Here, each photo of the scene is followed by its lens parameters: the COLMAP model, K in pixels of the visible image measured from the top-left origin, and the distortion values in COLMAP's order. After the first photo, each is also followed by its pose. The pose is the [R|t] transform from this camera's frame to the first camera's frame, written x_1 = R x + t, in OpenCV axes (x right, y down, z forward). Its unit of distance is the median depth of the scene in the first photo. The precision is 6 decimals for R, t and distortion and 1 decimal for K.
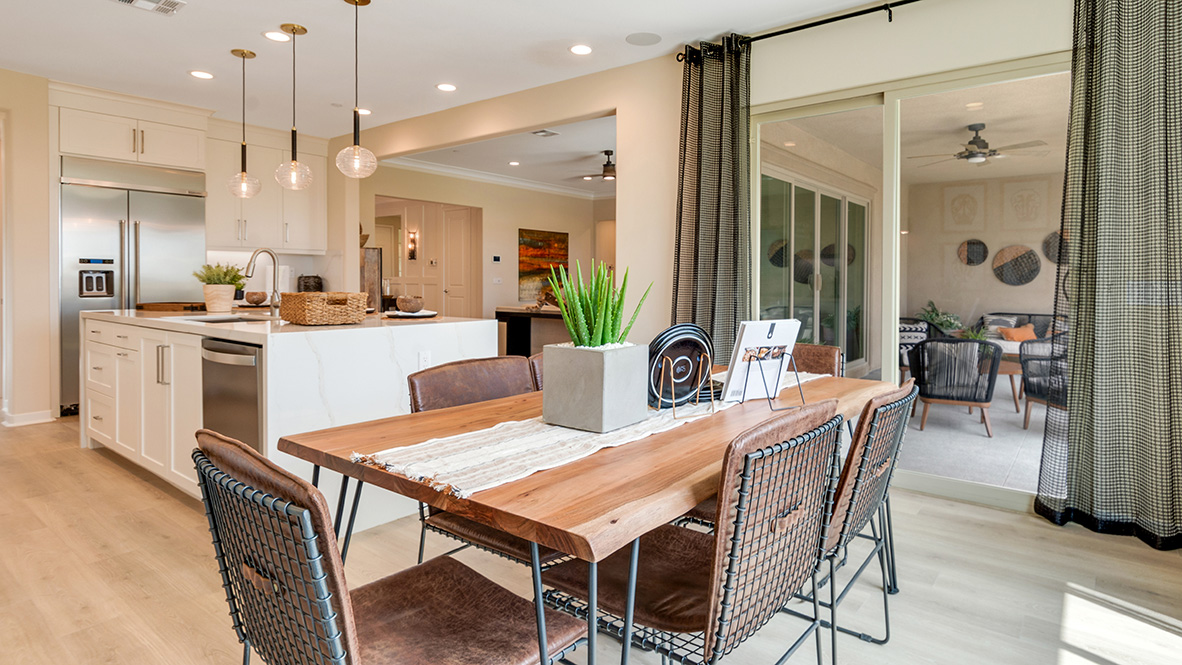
lens RADIAL K [[630.9, 0, 612.4], [0, 630.9, 287.1], [0, 0, 1]] dist [-0.010566, 0.001206]
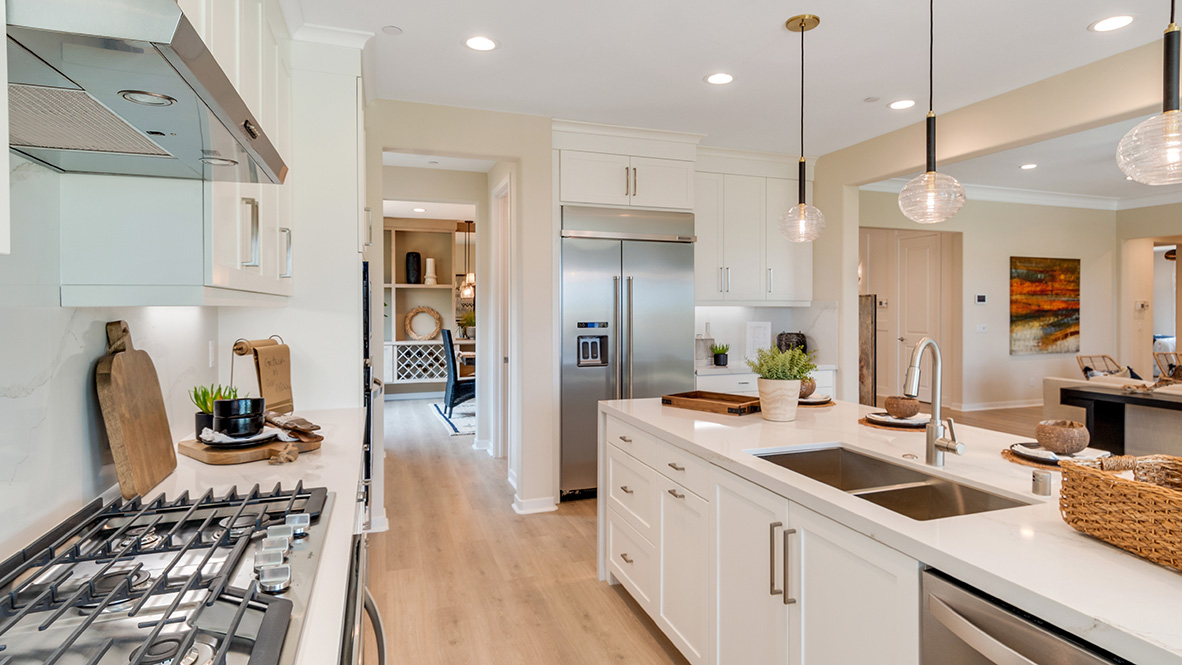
lens RADIAL K [[630.9, 0, 602.7], [0, 630.9, 311.6], [0, 0, 1]] dist [-0.010566, 0.001206]
pose [[0.836098, -0.000382, -0.548580, -0.330190], [-0.002543, 0.999986, -0.004573, -0.054719], [0.548574, 0.005219, 0.836085, 0.277353]]
